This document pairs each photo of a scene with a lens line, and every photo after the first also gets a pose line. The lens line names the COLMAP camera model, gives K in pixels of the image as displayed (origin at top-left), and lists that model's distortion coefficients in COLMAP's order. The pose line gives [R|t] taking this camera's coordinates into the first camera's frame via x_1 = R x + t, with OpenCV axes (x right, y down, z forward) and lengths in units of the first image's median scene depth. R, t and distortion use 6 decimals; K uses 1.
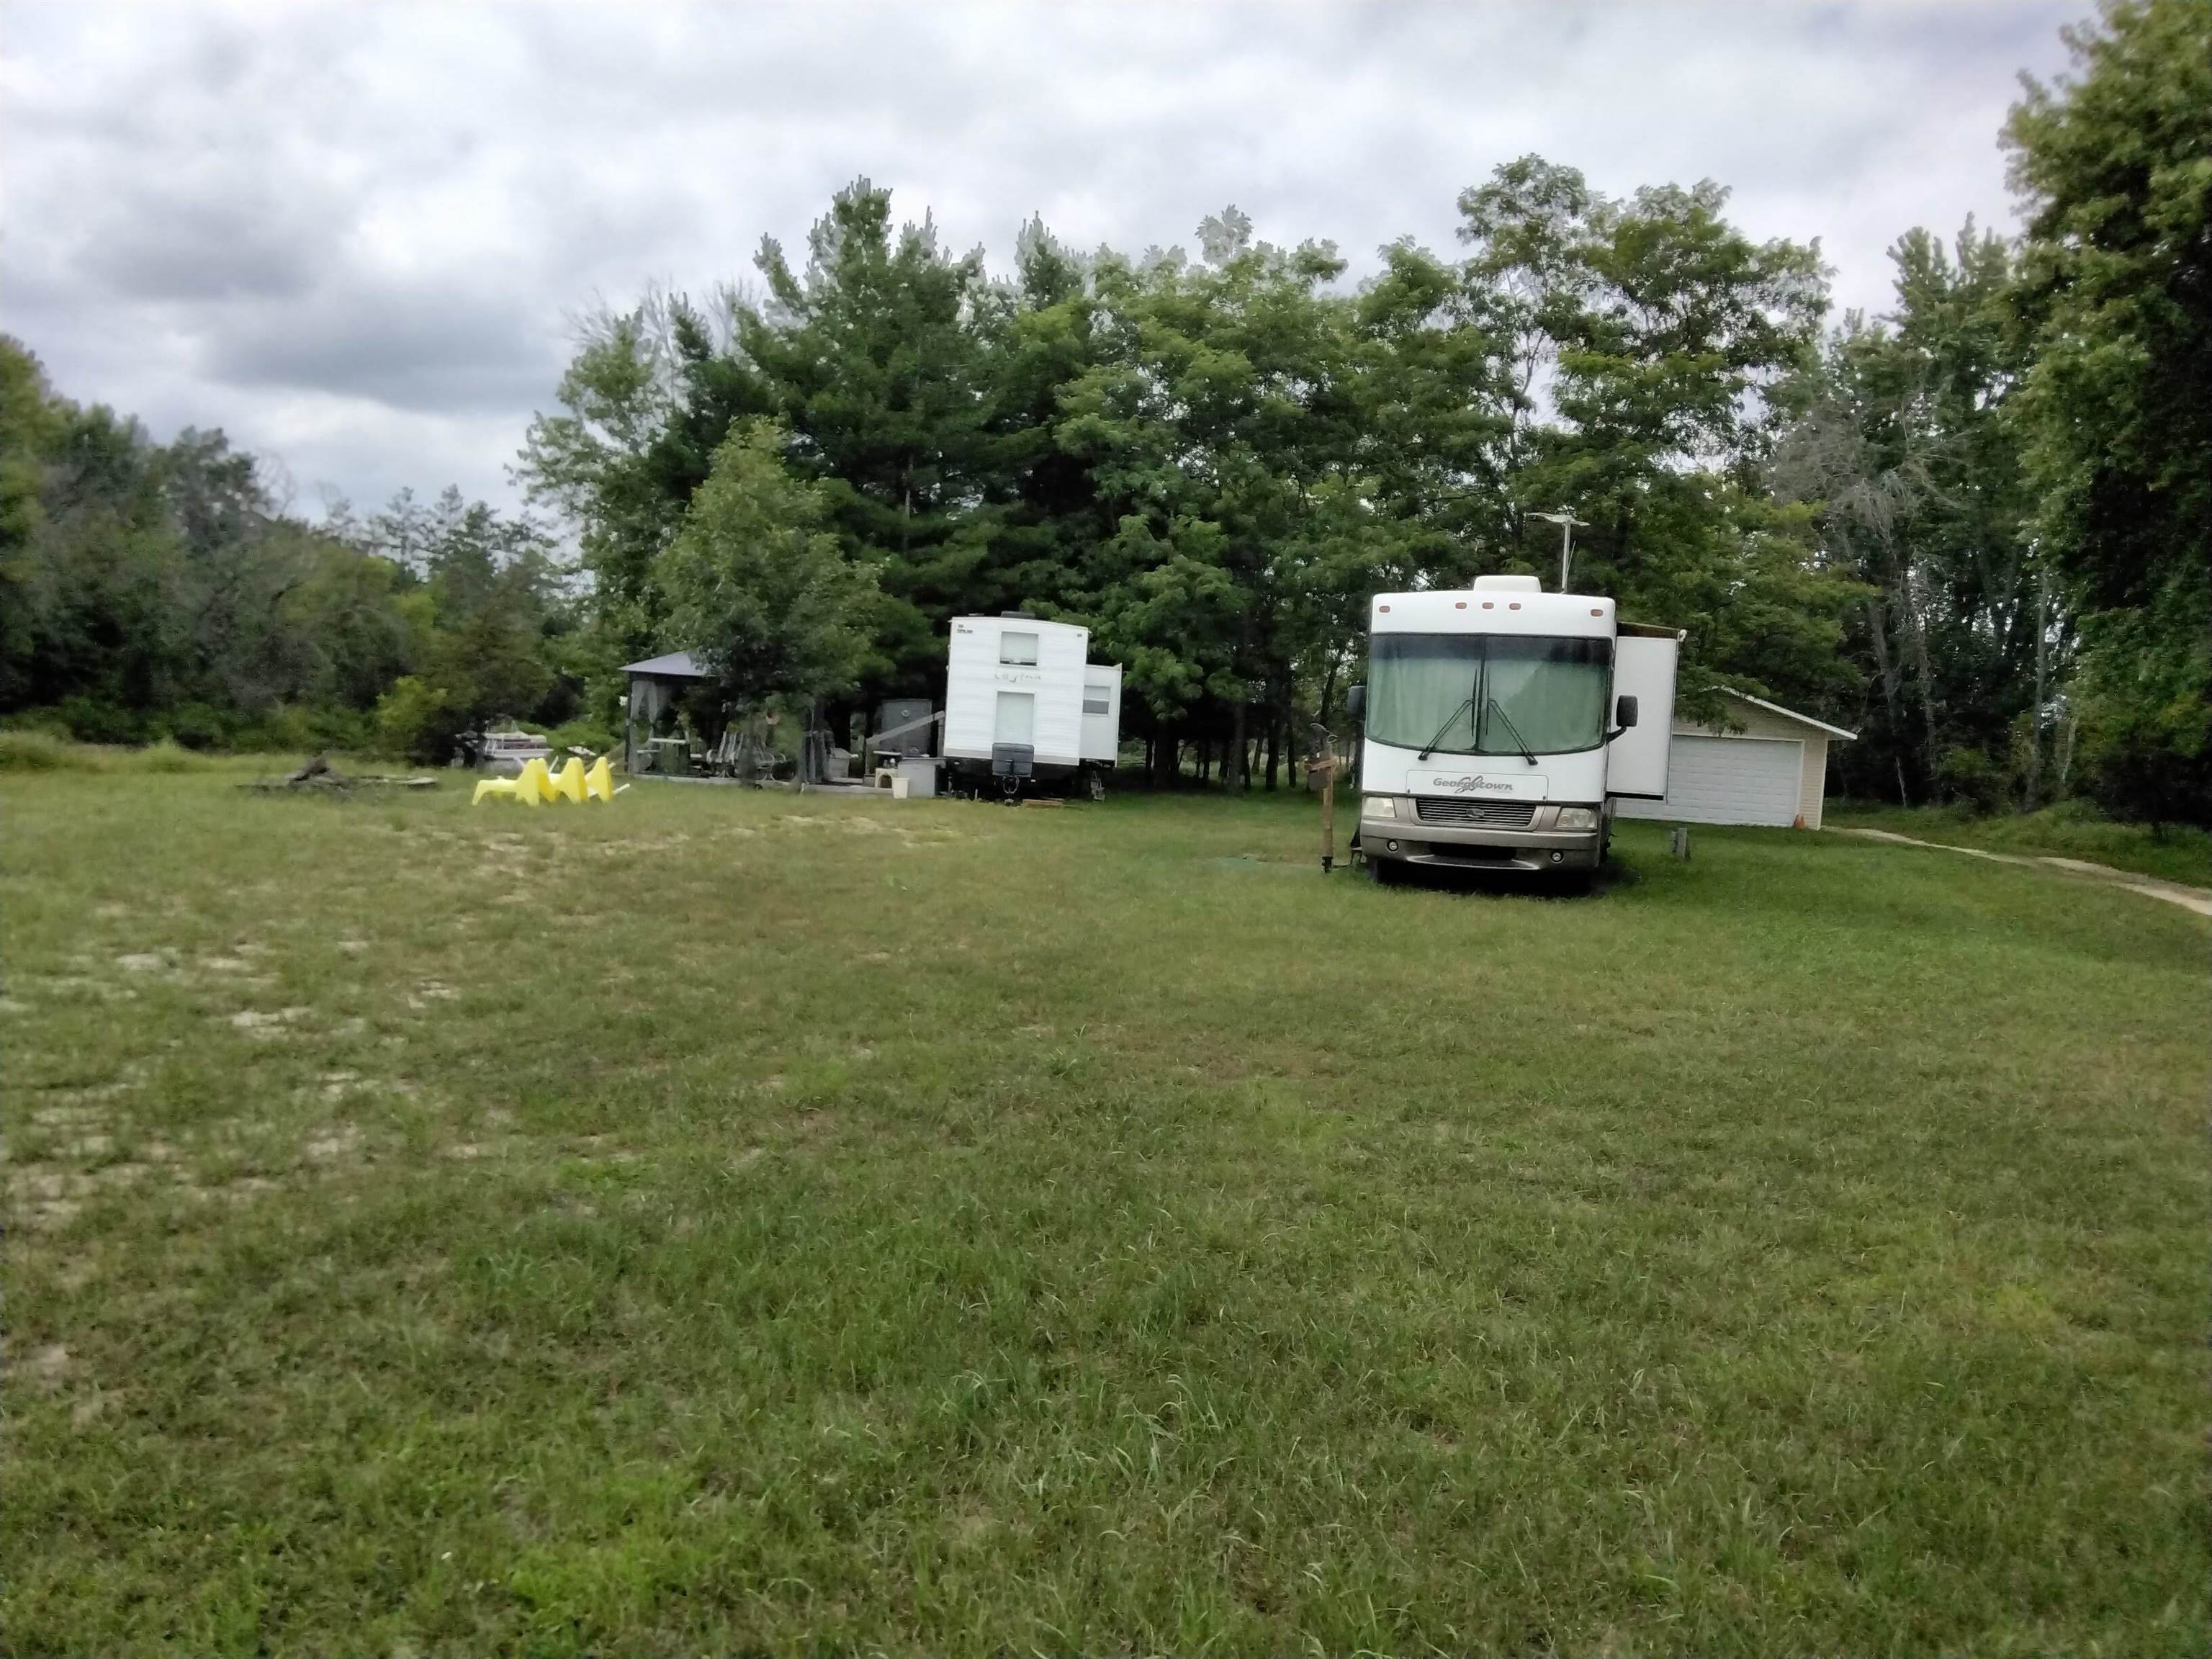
lens RADIAL K [[1650.0, 0, 1121.1], [0, 1650.0, 834.5], [0, 0, 1]] dist [0.045211, -0.118359]
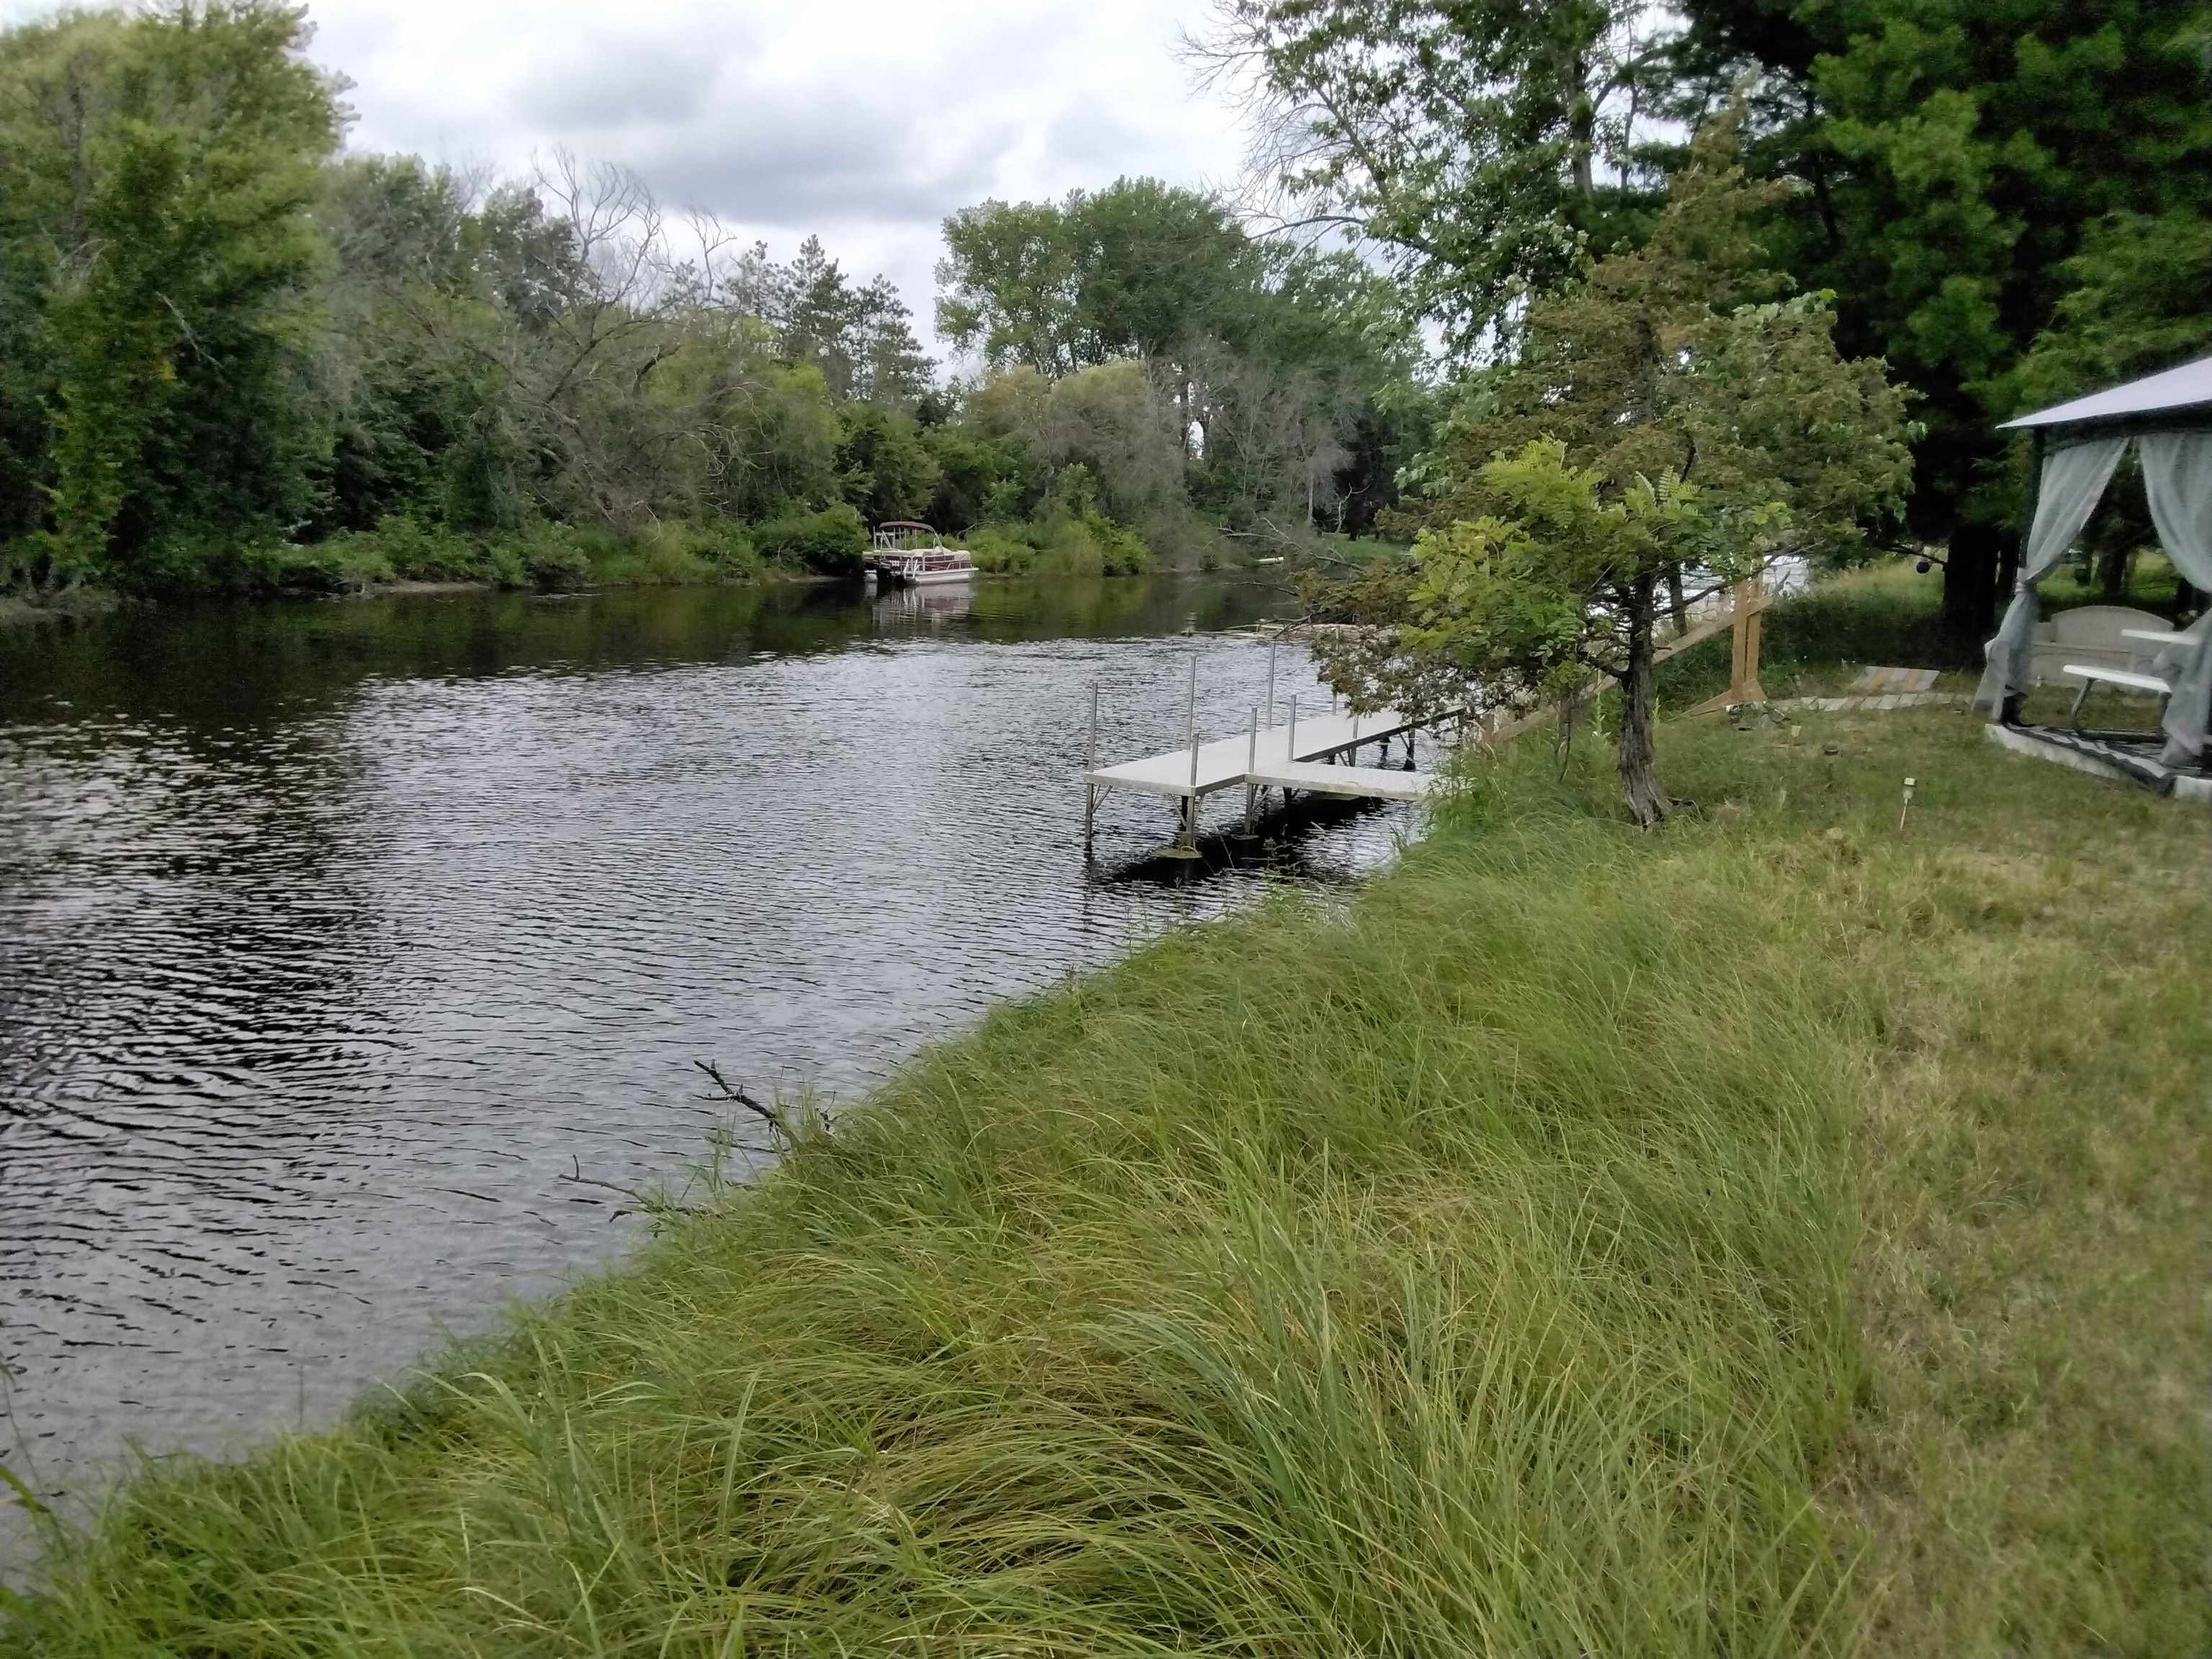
lens RADIAL K [[1650.0, 0, 1121.1], [0, 1650.0, 834.5], [0, 0, 1]] dist [0.045211, -0.118359]
pose [[0.986643, 0.000543, -0.162899, -0.125419], [0.019855, 0.992137, 0.123569, -0.018219], [0.161685, -0.125152, 0.978874, 0.200258]]
